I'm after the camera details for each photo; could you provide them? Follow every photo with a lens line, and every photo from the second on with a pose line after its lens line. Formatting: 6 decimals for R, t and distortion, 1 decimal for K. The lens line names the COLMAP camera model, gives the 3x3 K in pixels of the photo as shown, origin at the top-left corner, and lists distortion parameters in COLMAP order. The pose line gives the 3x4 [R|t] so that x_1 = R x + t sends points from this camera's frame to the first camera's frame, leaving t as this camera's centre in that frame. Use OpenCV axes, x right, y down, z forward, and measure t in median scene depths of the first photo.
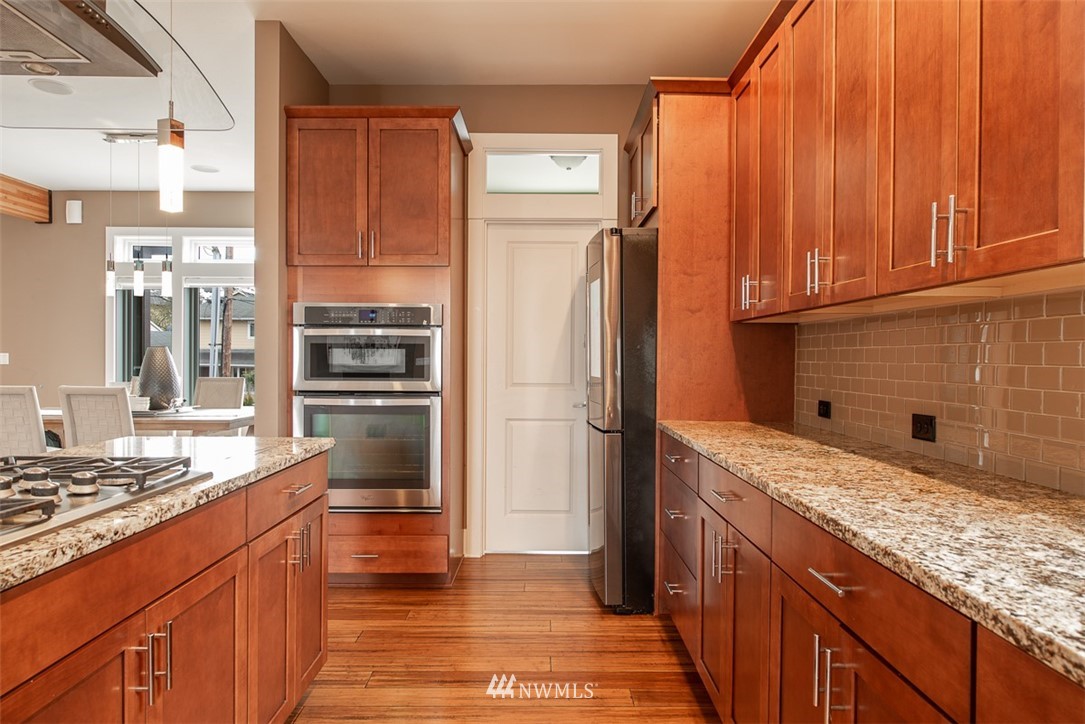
lens RADIAL K [[685.6, 0, 549.7], [0, 685.6, 358.4], [0, 0, 1]] dist [0.004258, -0.001382]
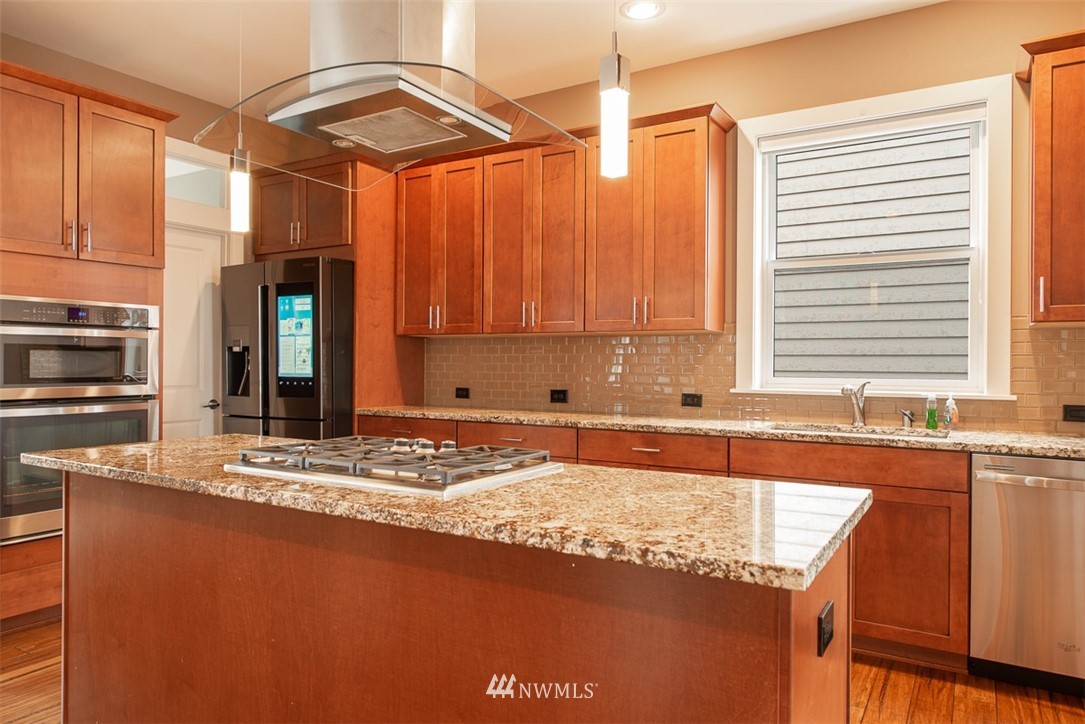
lens RADIAL K [[711.0, 0, 544.7], [0, 711.0, 363.3], [0, 0, 1]] dist [0.003209, 0.000720]
pose [[0.522746, -0.004241, 0.852478, -0.813938], [-0.000297, 0.999987, 0.005158, -0.002729], [-0.852488, -0.002950, 0.522738, -0.020319]]
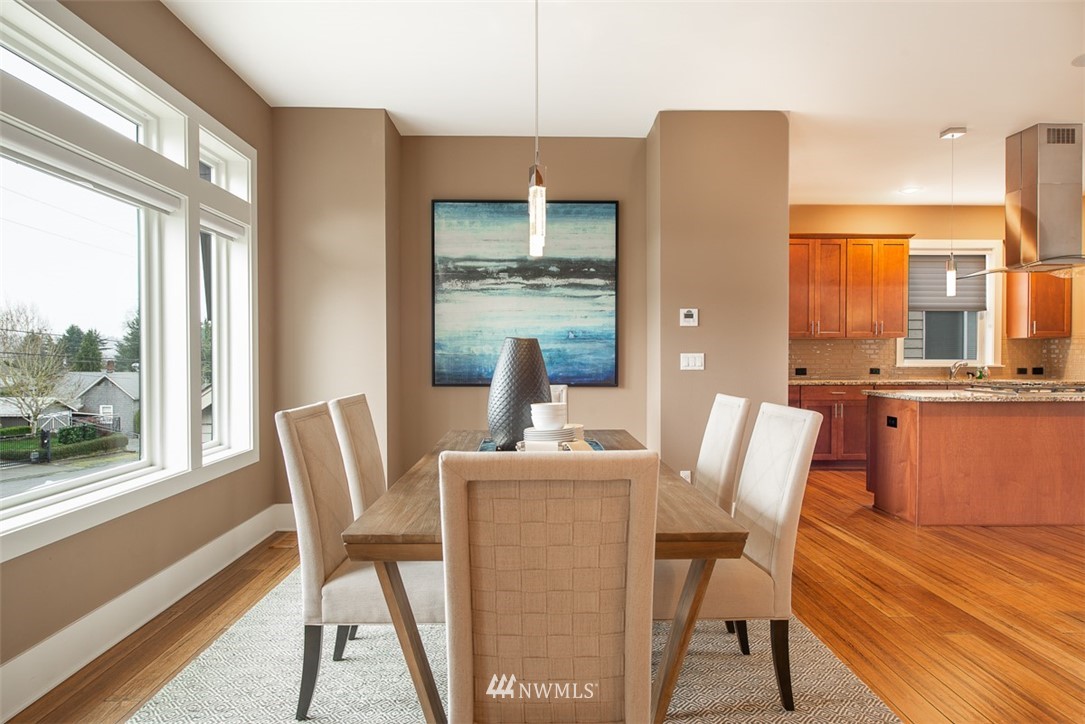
lens RADIAL K [[613.2, 0, 547.9], [0, 613.2, 357.4], [0, 0, 1]] dist [0.003785, -0.000379]
pose [[-0.031418, -0.012699, 0.999426, -1.780673], [0.004300, 0.999908, 0.012841, -0.014682], [-0.999497, 0.004701, -0.031360, 1.640770]]
